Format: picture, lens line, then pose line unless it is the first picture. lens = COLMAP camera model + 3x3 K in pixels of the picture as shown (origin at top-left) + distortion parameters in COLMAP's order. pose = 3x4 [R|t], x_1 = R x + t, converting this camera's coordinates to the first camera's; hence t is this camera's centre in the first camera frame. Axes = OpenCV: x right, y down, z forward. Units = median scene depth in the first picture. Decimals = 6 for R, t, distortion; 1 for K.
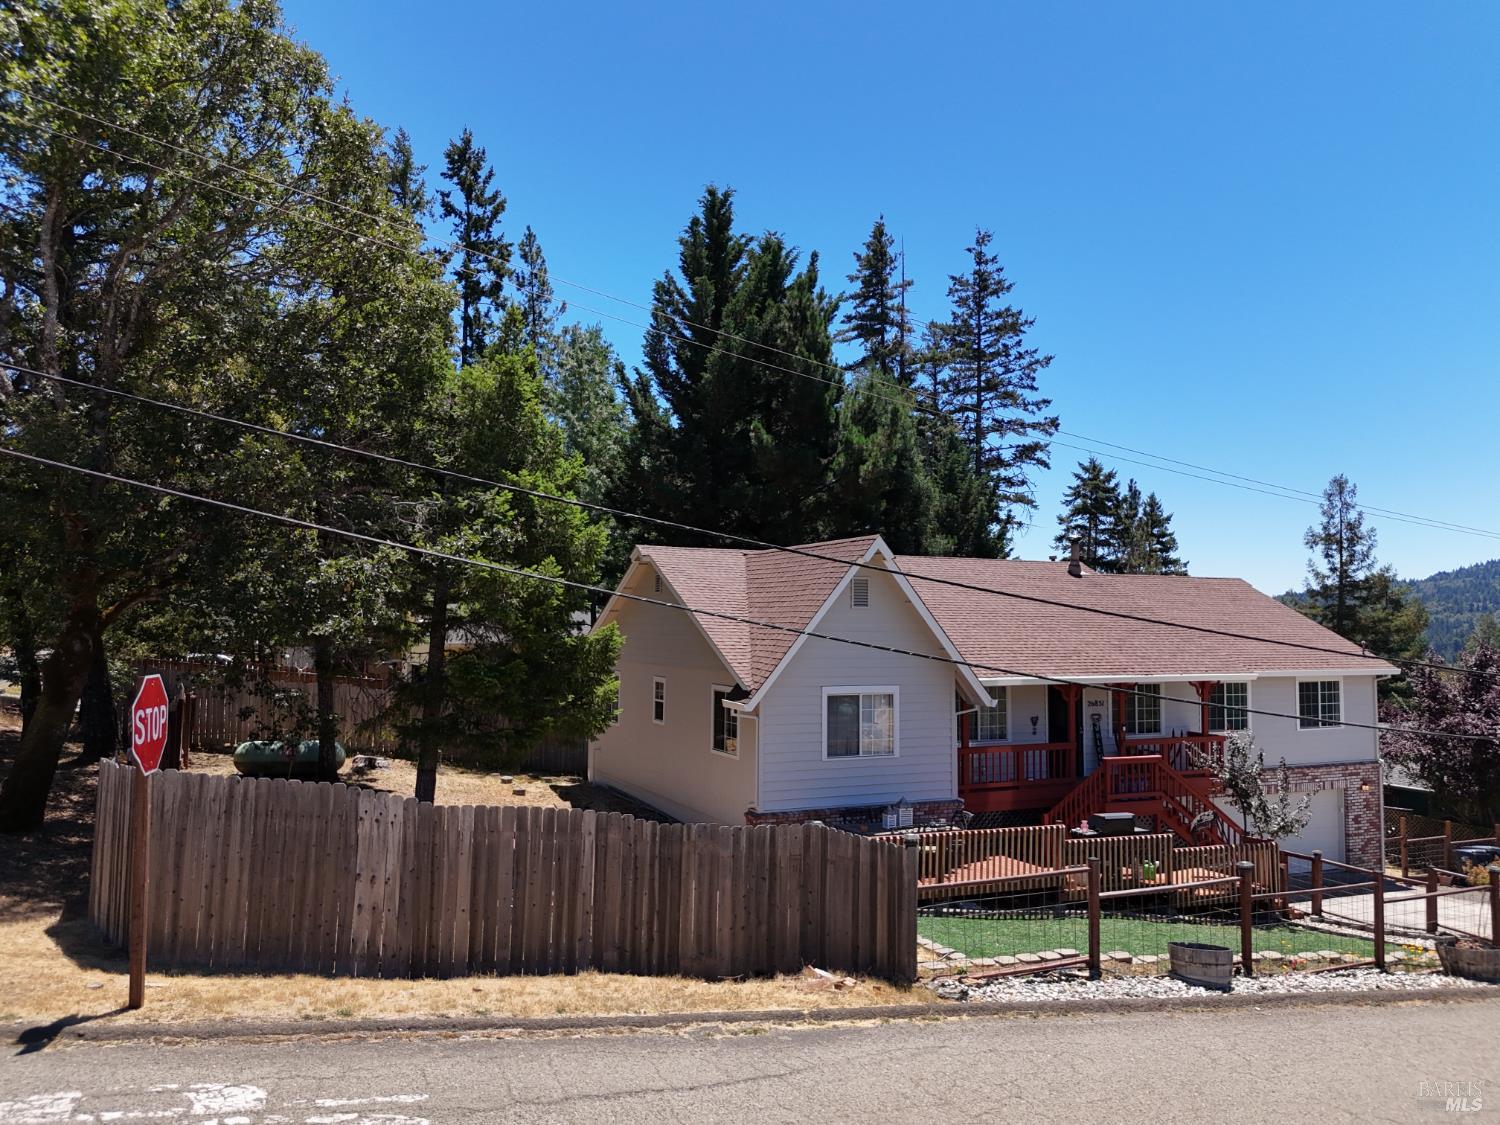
lens RADIAL K [[1114.9, 0, 755.2], [0, 1114.9, 562.0], [0, 0, 1]] dist [0.064764, -0.056400]
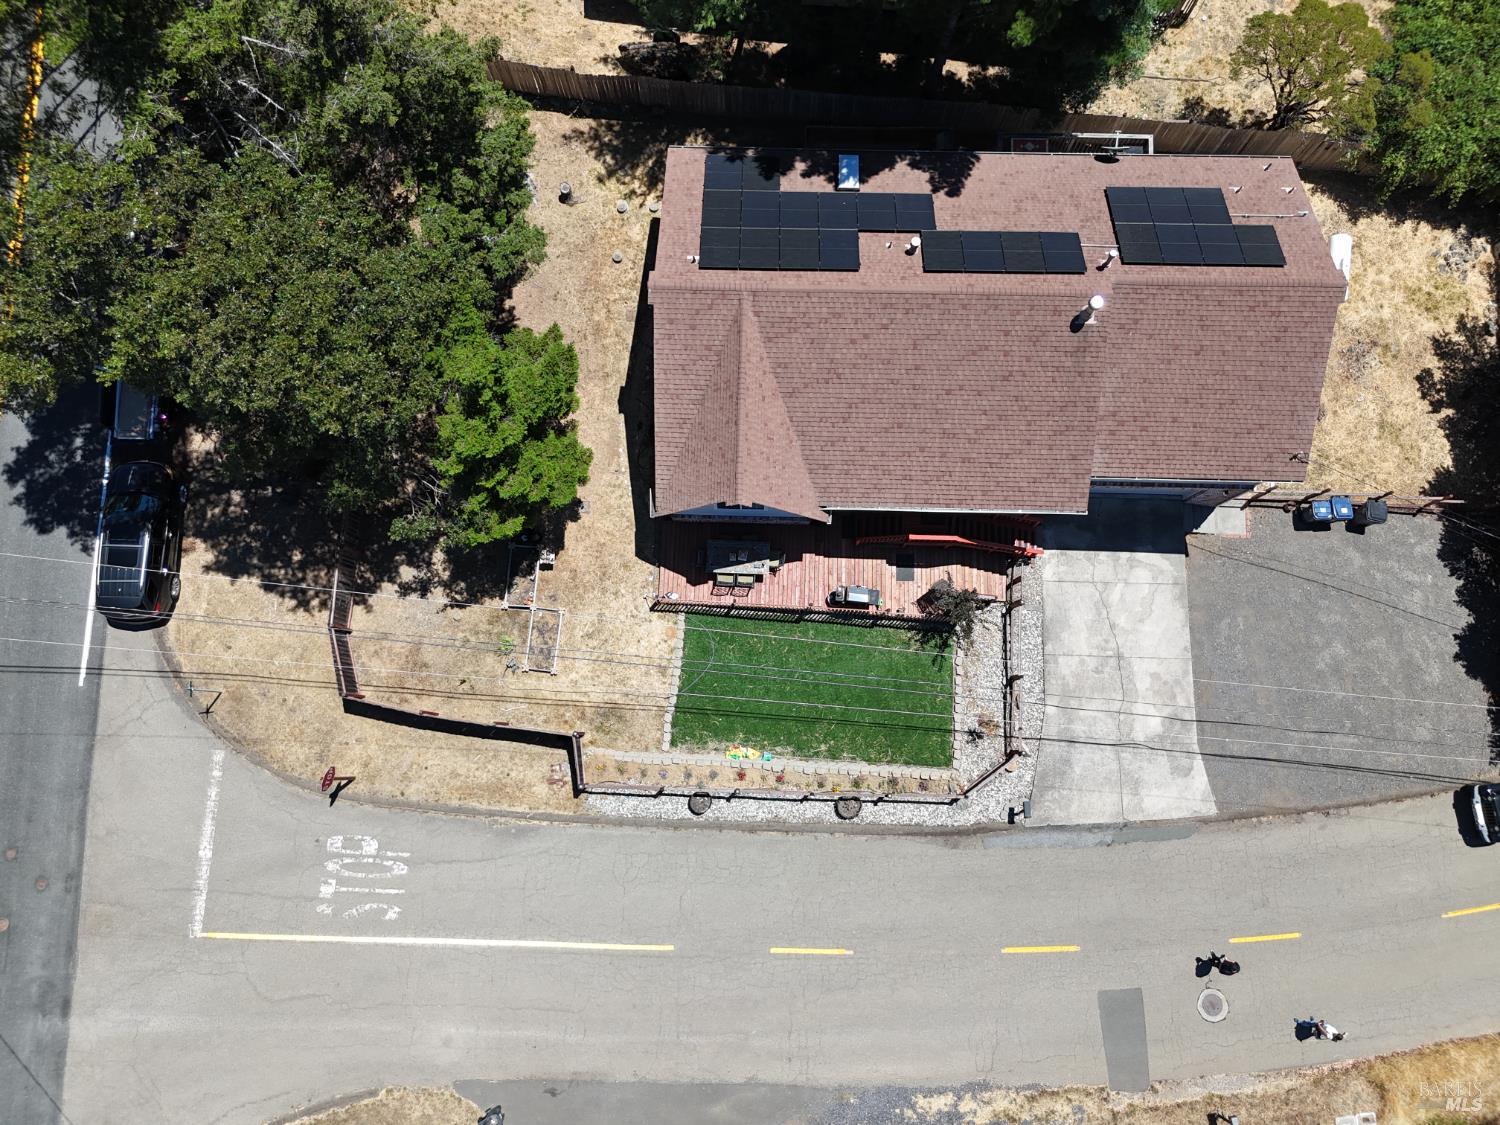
lens RADIAL K [[1114.9, 0, 755.2], [0, 1114.9, 562.0], [0, 0, 1]] dist [0.064764, -0.056400]
pose [[0.892523, 0.444530, -0.076126, 0.256654], [0.032242, 0.105472, 0.993899, -1.365440], [0.449848, -0.889533, 0.079804, 0.764843]]
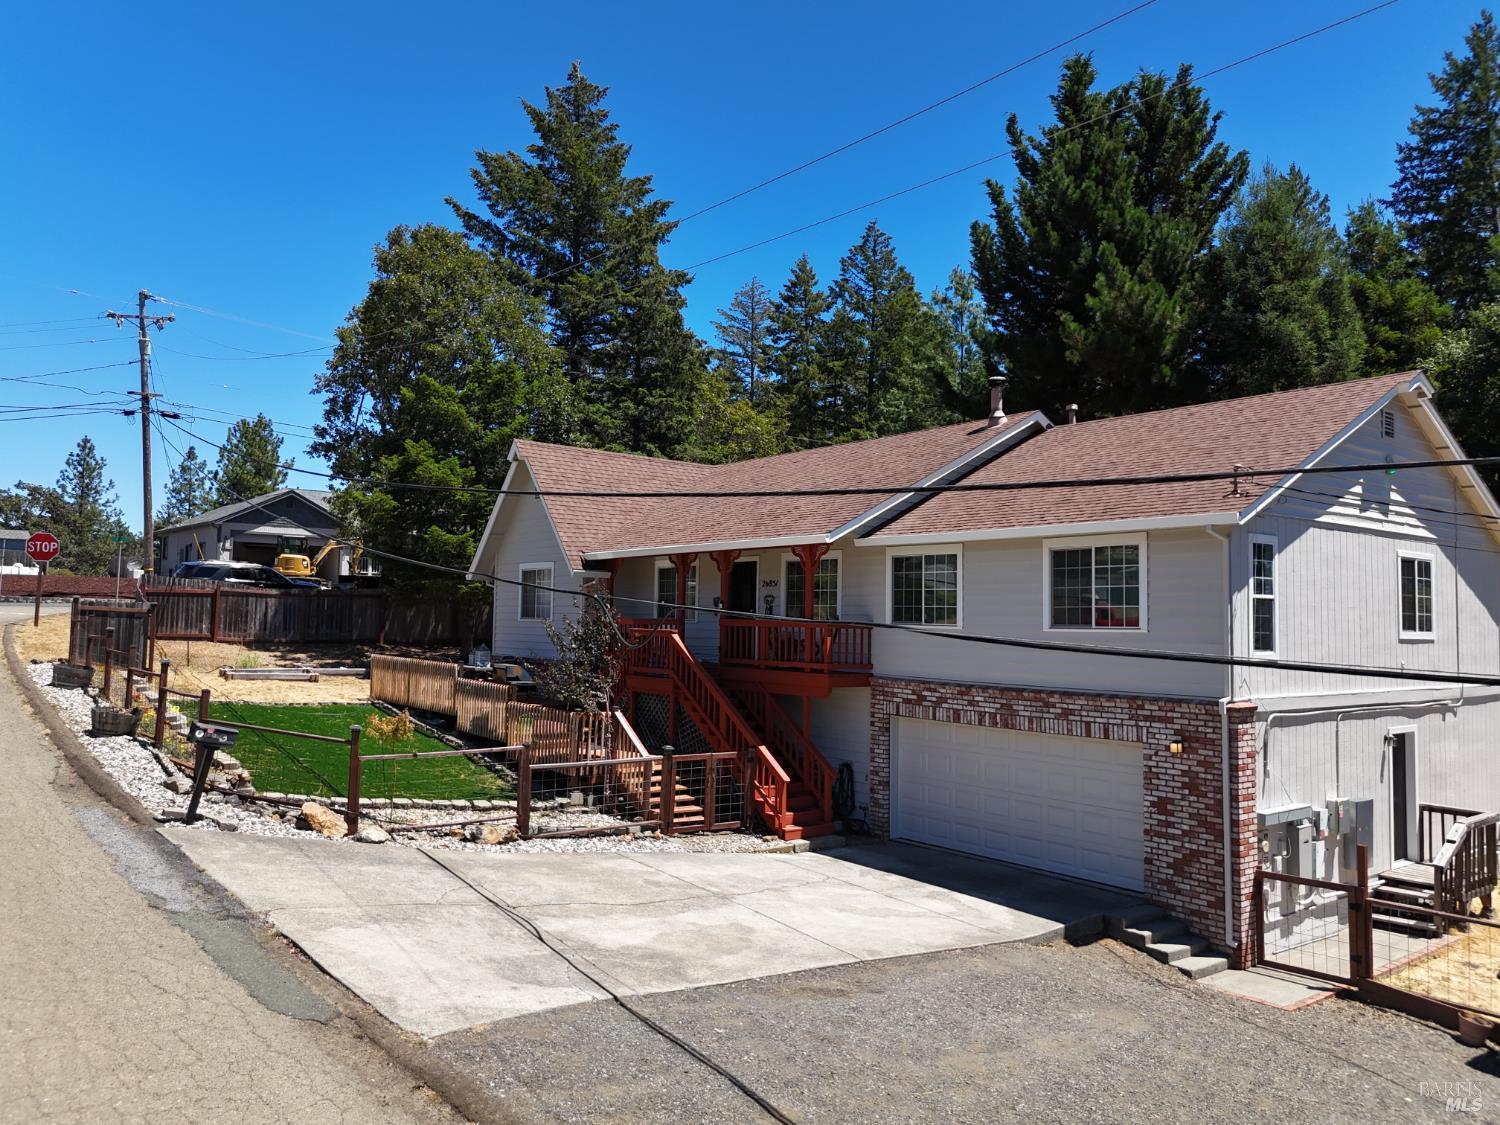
lens RADIAL K [[1114.9, 0, 755.2], [0, 1114.9, 562.0], [0, 0, 1]] dist [0.064764, -0.056400]
pose [[0.229231, -0.056153, -0.971751, 1.284648], [0.037703, 0.998098, -0.048781, 0.170644], [0.972642, -0.025456, 0.230912, 0.896571]]
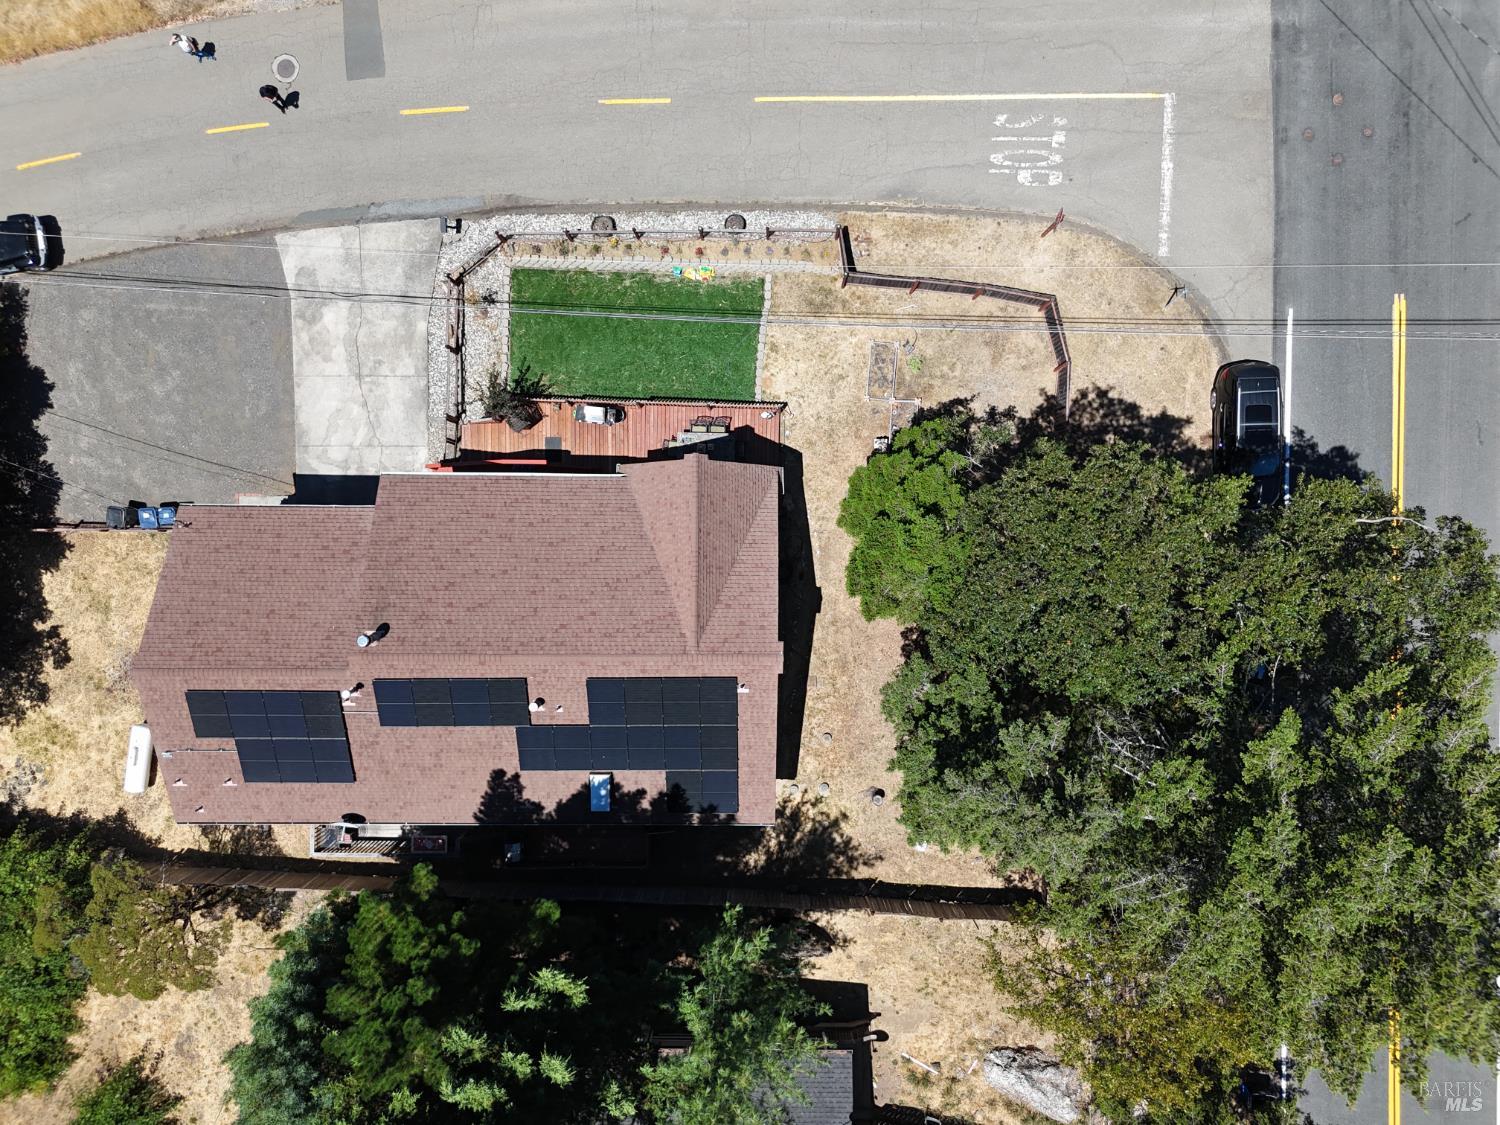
lens RADIAL K [[1114.9, 0, 755.2], [0, 1114.9, 562.0], [0, 0, 1]] dist [0.064764, -0.056400]
pose [[-0.899779, -0.436215, -0.010703, -0.015935], [-0.030302, 0.037997, 0.998818, -1.509415], [-0.435293, 0.899040, -0.047407, 1.093377]]
